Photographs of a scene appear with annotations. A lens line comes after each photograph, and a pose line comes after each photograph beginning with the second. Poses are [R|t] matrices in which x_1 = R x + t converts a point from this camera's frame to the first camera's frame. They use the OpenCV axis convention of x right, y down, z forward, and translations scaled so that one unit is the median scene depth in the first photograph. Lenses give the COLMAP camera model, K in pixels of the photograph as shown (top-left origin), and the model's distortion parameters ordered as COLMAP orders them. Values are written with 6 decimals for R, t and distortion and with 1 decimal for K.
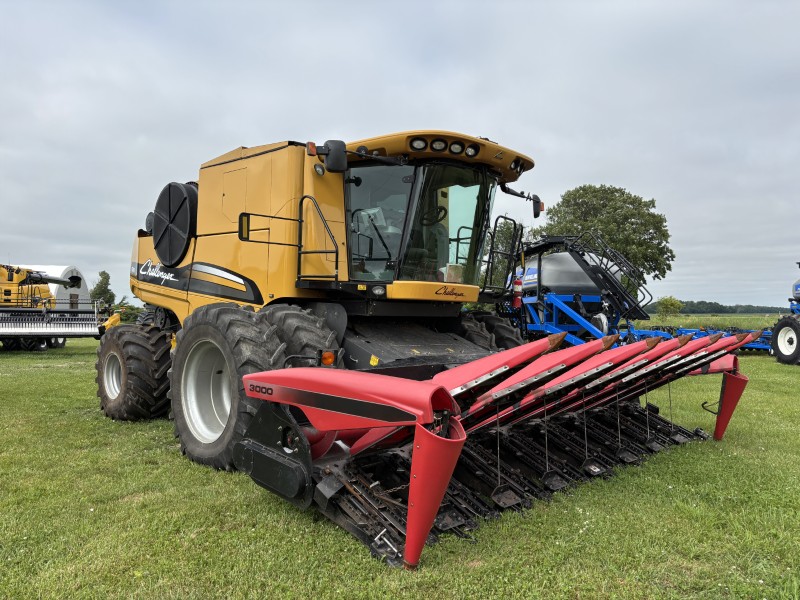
lens RADIAL K [[597.6, 0, 397.7], [0, 597.6, 305.7], [0, 0, 1]] dist [0.044552, -0.003792]
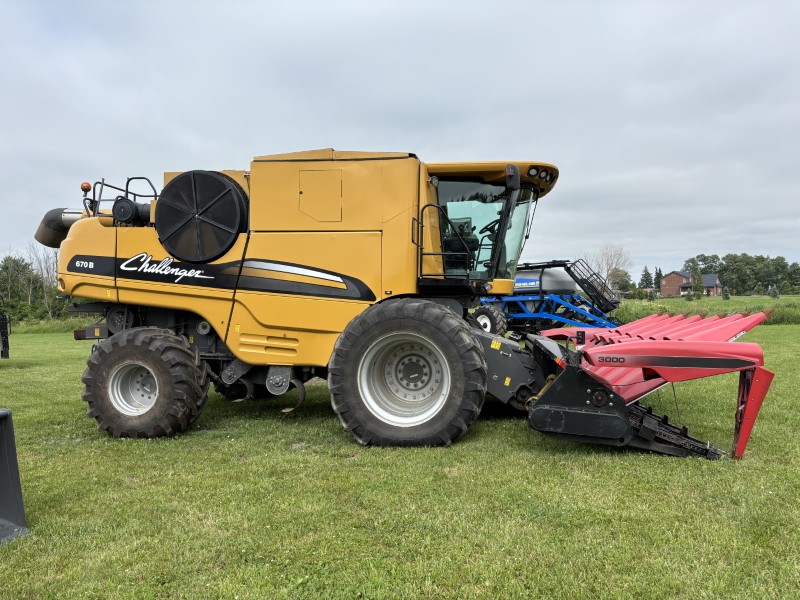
lens RADIAL K [[597.6, 0, 397.7], [0, 597.6, 305.7], [0, 0, 1]] dist [0.044552, -0.003792]
pose [[0.816711, -0.022087, 0.576624, -0.768256], [0.021575, 0.999737, 0.007735, -0.000484], [-0.576644, 0.006123, 0.816973, 0.099978]]
